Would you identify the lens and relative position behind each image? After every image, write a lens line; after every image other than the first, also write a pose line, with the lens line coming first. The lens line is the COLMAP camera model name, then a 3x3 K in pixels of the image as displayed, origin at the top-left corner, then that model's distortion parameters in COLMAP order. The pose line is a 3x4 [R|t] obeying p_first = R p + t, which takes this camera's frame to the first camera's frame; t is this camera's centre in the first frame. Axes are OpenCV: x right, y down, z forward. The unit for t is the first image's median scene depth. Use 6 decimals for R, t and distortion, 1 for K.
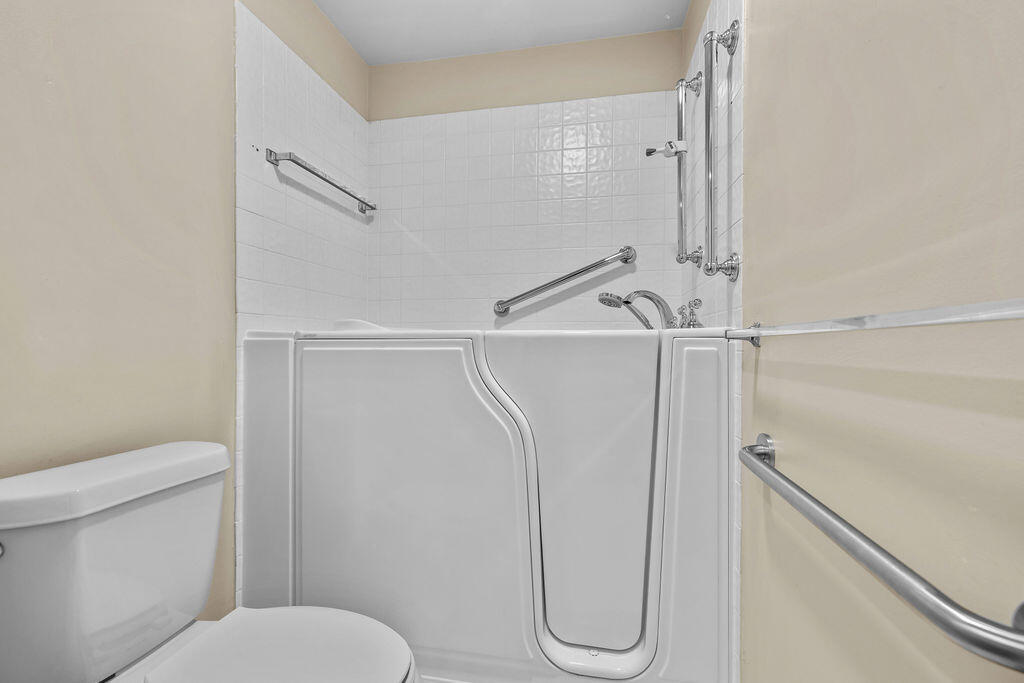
lens RADIAL K [[437.1, 0, 510.0], [0, 437.1, 345.6], [0, 0, 1]] dist [0.000535, 0.000465]
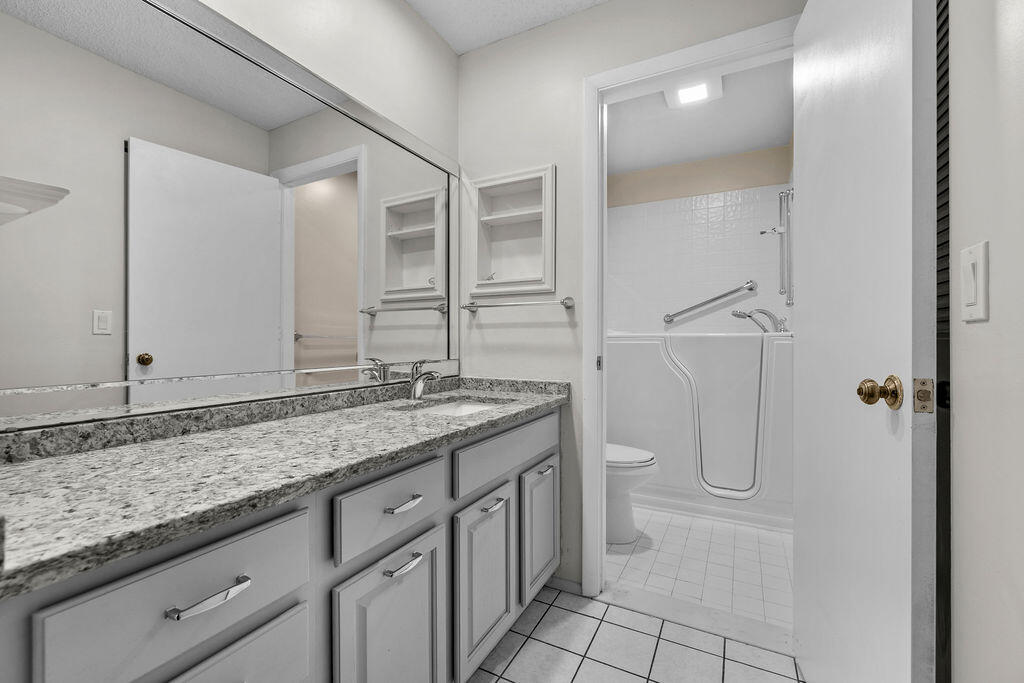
lens RADIAL K [[437.1, 0, 516.4], [0, 437.1, 342.1], [0, 0, 1]] dist [0.000535, 0.000465]
pose [[0.962249, -0.003539, -0.272148, -0.148981], [0.002153, 0.999983, -0.005390, 0.011264], [0.272162, 0.004600, 0.962240, -0.907588]]
